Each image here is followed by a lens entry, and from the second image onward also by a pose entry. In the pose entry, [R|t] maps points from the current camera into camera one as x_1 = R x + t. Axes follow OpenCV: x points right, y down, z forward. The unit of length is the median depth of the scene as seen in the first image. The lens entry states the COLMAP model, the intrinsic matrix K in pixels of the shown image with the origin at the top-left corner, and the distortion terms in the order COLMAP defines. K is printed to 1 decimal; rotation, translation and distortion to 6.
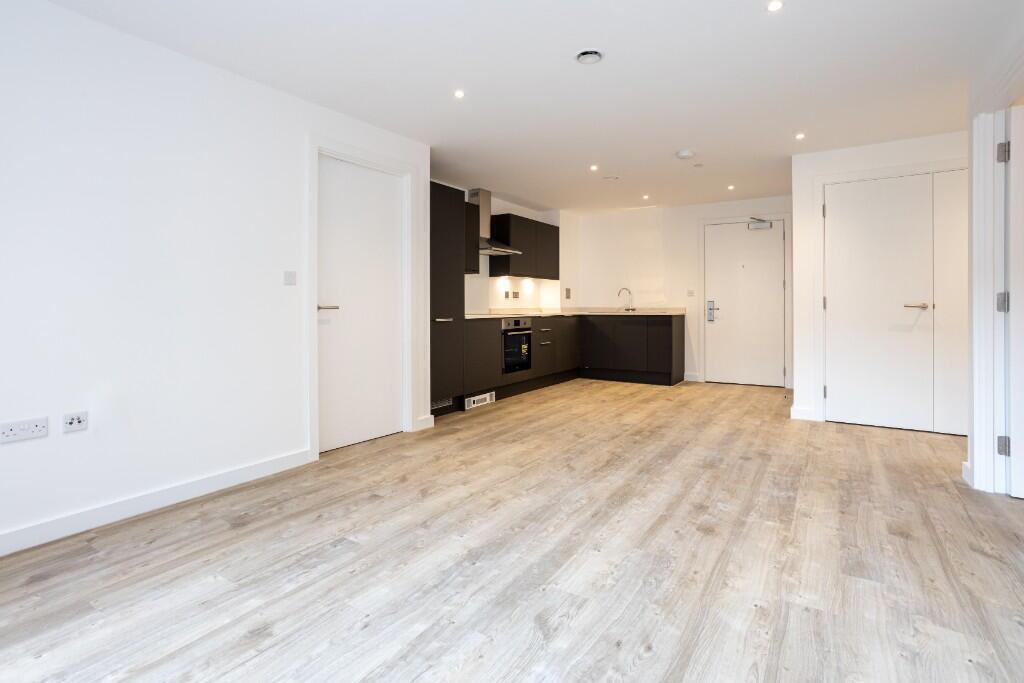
lens RADIAL K [[500.4, 0, 504.9], [0, 500.4, 312.8], [0, 0, 1]] dist [-0.044413, 0.024003]
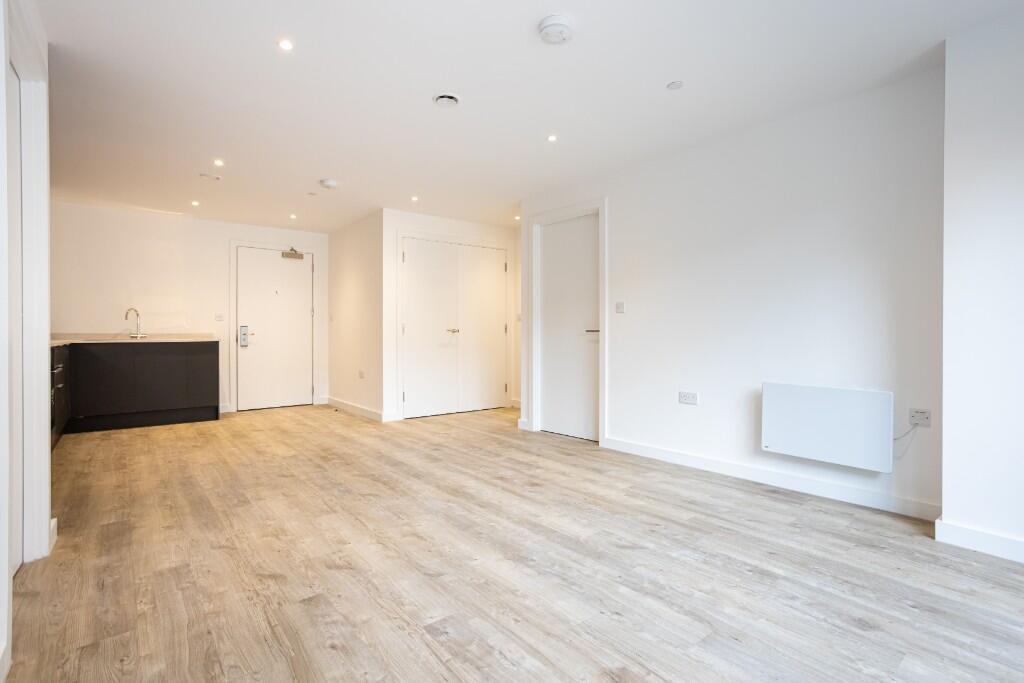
lens RADIAL K [[500.4, 0, 515.4], [0, 500.4, 338.0], [0, 0, 1]] dist [-0.044413, 0.024003]
pose [[0.293029, -0.005988, 0.956085, -0.883663], [0.013289, 0.999909, 0.002190, 0.010960], [-0.956011, 0.012063, 0.293082, 0.561990]]
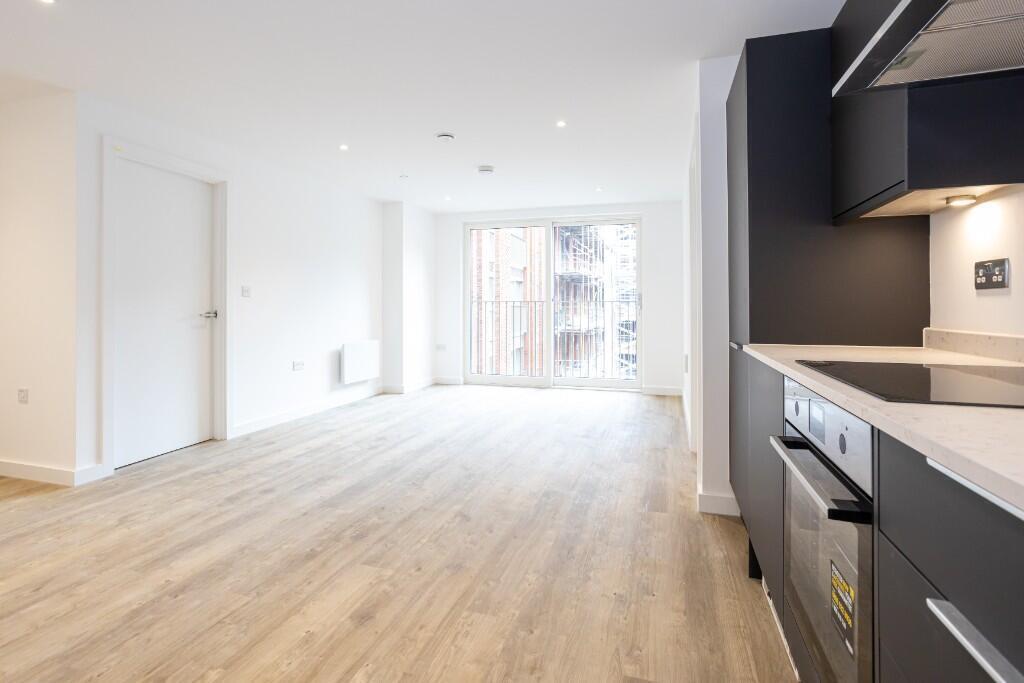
lens RADIAL K [[500.4, 0, 508.1], [0, 500.4, 302.8], [0, 0, 1]] dist [-0.044413, 0.024003]
pose [[-0.959060, 0.001661, -0.283198, 0.430215], [-0.000640, 0.999968, 0.008031, -0.058723], [0.283202, 0.007883, -0.959028, 2.560403]]
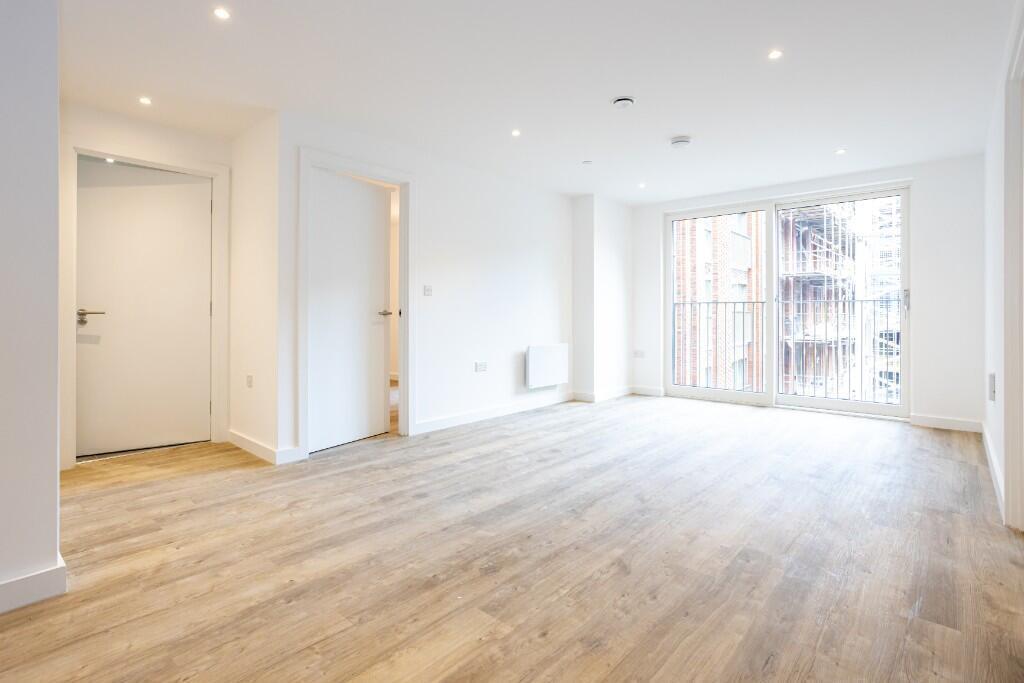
lens RADIAL K [[500.4, 0, 509.7], [0, 500.4, 314.9], [0, 0, 1]] dist [-0.044413, 0.024003]
pose [[-0.990637, 0.004351, 0.136456, 0.298451], [0.006376, 0.999876, 0.014404, -0.023328], [-0.136376, 0.015140, -0.990541, 2.355597]]
